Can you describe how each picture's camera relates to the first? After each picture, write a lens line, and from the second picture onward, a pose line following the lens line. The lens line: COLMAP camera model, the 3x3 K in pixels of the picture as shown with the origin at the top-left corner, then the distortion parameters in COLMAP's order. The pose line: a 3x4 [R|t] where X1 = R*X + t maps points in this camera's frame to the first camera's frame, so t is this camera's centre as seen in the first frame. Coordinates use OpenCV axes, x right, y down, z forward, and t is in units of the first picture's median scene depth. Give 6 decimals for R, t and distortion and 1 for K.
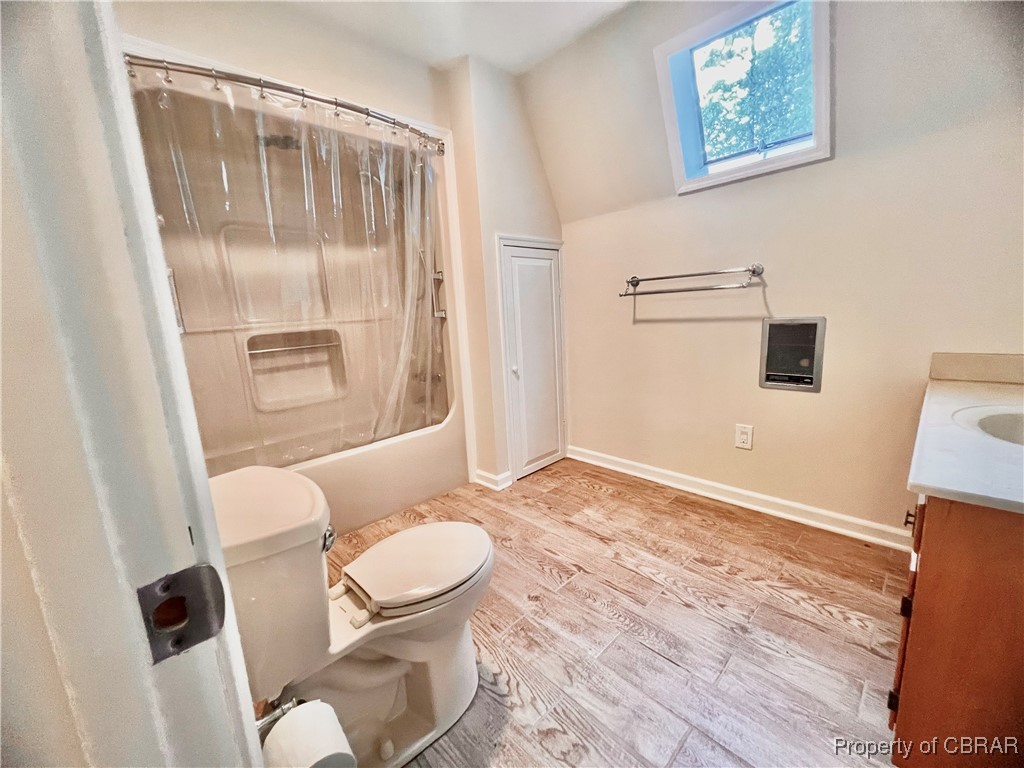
lens RADIAL K [[414.5, 0, 511.5], [0, 414.5, 383.4], [0, 0, 1]] dist [-0.003521, 0.000607]
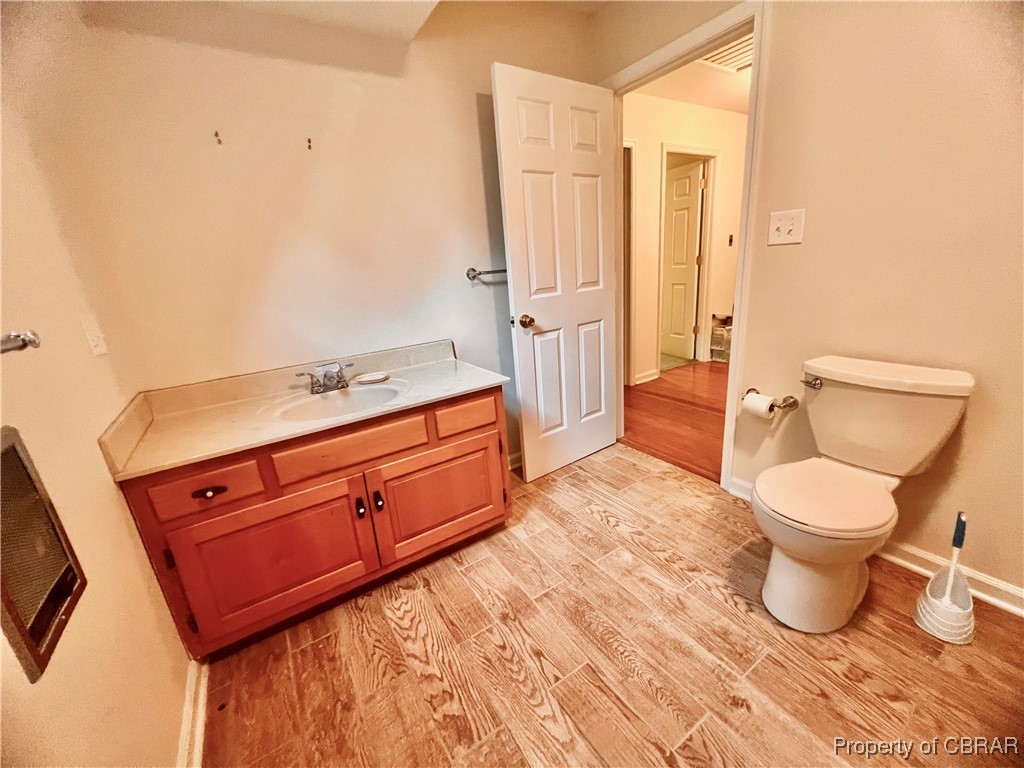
lens RADIAL K [[414.5, 0, 512.5], [0, 414.5, 386.1], [0, 0, 1]] dist [-0.003521, 0.000607]
pose [[-0.974233, 0.074240, 0.212975, 0.265120], [0.162579, 0.885641, 0.434980, -0.356982], [-0.156326, 0.458397, -0.874891, 1.574150]]
